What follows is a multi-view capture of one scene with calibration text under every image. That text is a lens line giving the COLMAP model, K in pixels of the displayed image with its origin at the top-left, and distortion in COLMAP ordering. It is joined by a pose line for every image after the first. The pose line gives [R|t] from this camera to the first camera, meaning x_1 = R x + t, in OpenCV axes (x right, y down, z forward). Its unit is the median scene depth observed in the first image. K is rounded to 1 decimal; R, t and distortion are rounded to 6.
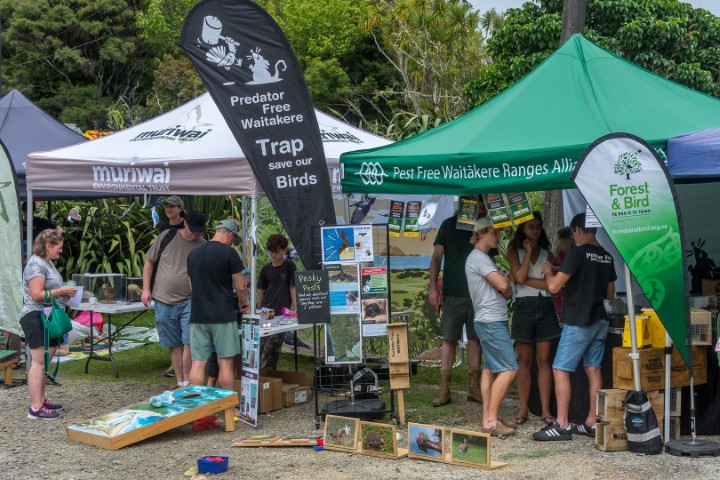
lens RADIAL K [[1052.6, 0, 360.2], [0, 1052.6, 239.9], [0, 0, 1]] dist [0.016826, 0.000000]
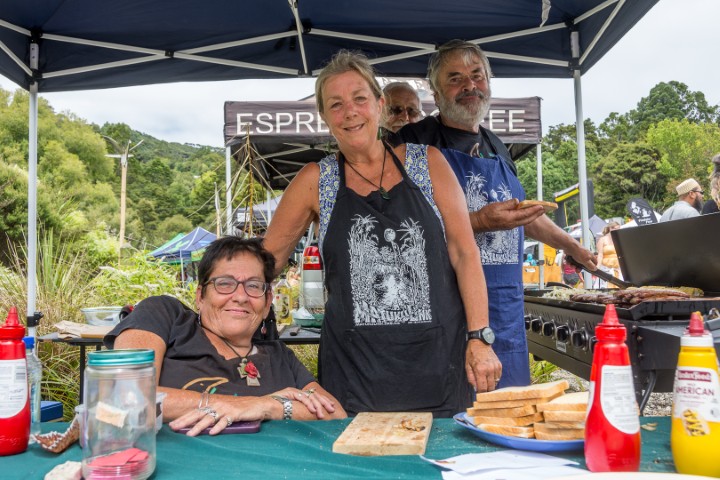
lens RADIAL K [[677.0, 0, 360.2], [0, 677.0, 238.5], [0, 0, 1]] dist [-0.004331, 0.000000]
pose [[0.774217, -0.040087, -0.631649, 0.208353], [0.008373, 0.998554, -0.053109, 0.023016], [0.632865, 0.035829, 0.773433, -0.529314]]
